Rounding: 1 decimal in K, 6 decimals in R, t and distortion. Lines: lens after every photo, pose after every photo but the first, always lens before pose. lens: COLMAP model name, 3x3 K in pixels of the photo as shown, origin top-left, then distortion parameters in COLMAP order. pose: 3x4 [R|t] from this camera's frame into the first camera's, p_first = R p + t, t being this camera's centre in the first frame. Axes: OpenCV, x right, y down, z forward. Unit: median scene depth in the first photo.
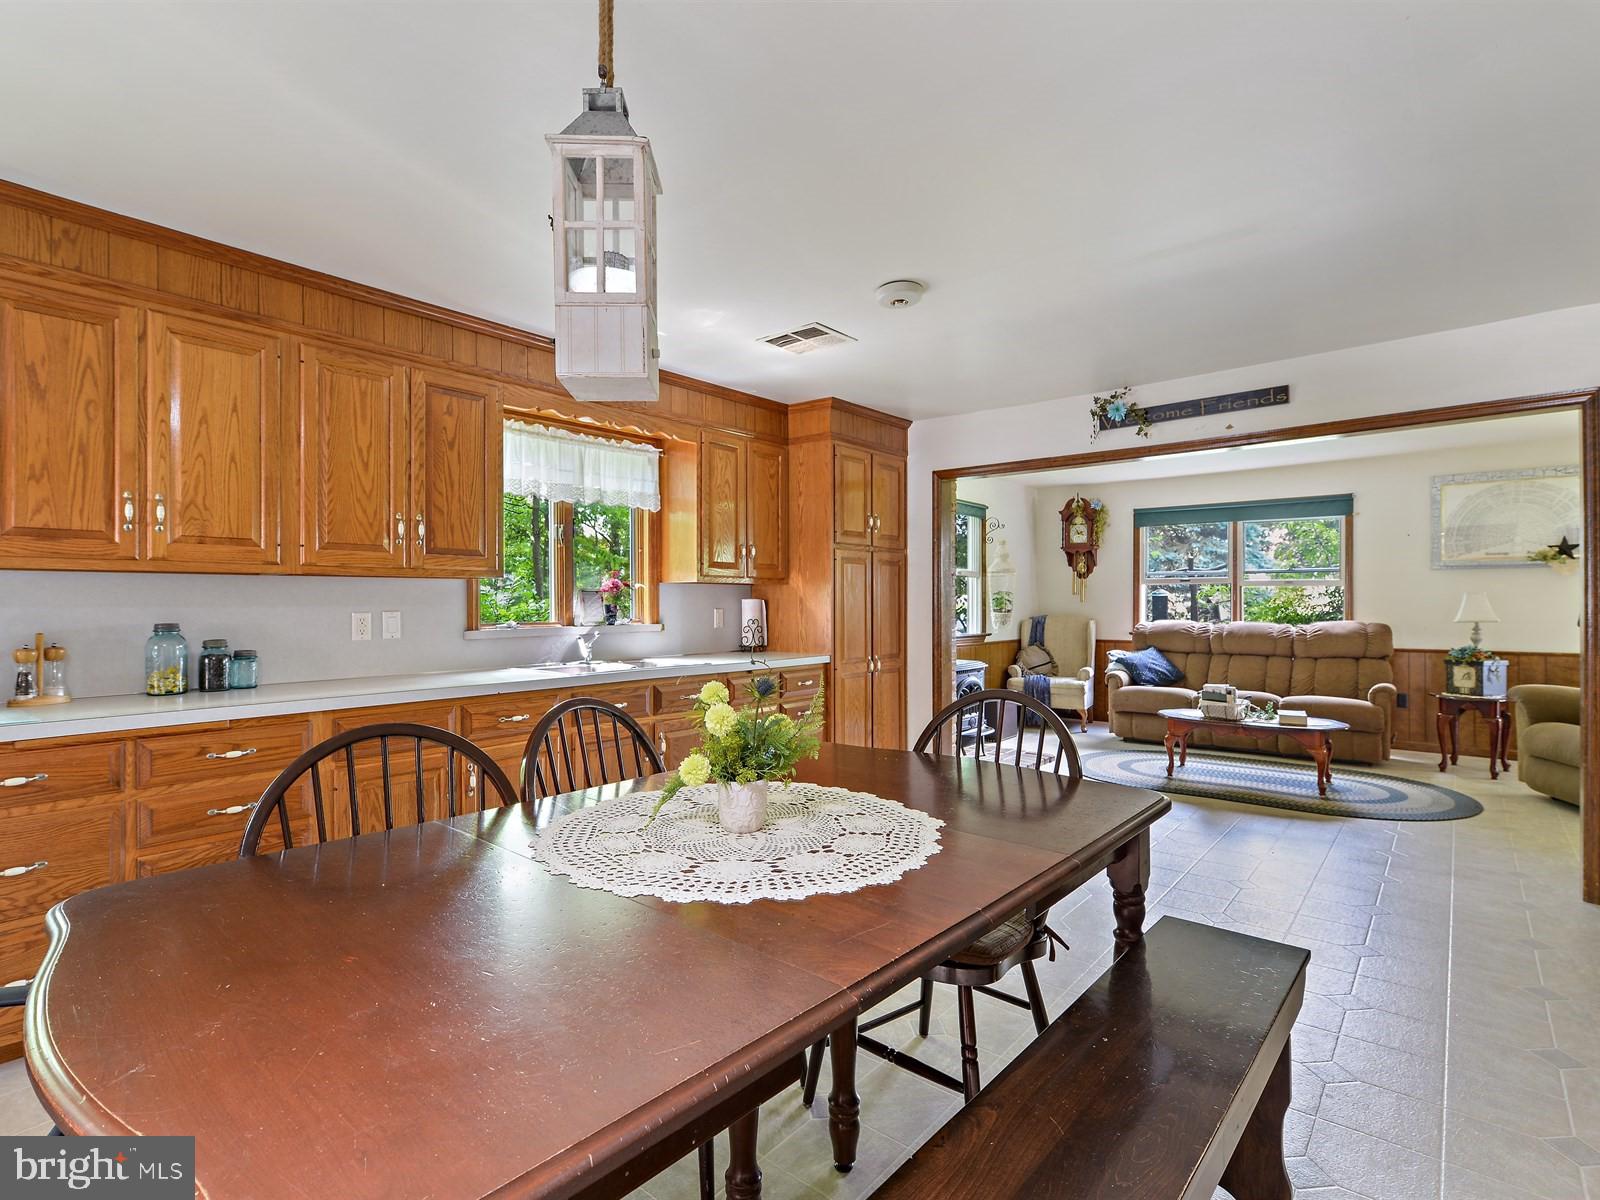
lens RADIAL K [[790.9, 0, 792.9], [0, 790.9, 595.7], [0, 0, 1]] dist [-0.005489, -0.000266]
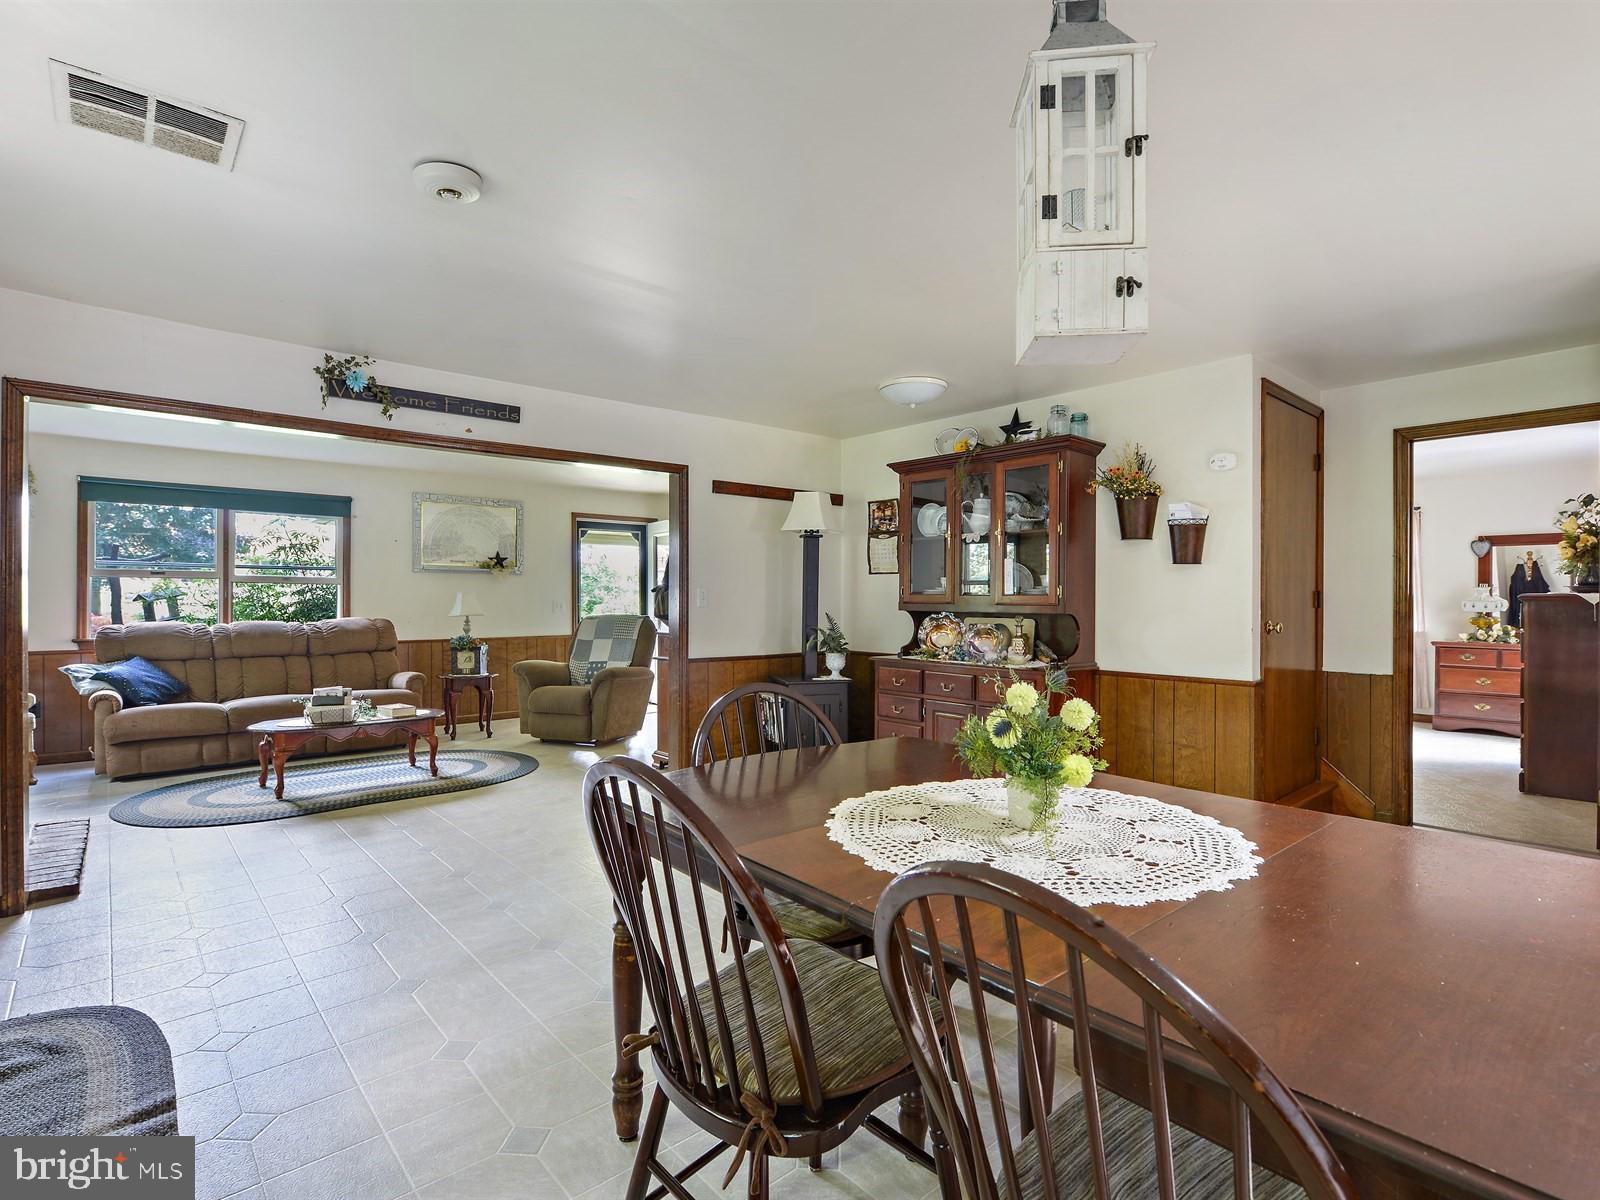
lens RADIAL K [[790.9, 0, 786.4], [0, 790.9, 601.9], [0, 0, 1]] dist [-0.005489, -0.000266]
pose [[0.147786, -0.001340, 0.989018, -0.393752], [-0.010726, 0.999938, 0.002957, 0.003167], [-0.988961, -0.011045, 0.147762, 0.414167]]
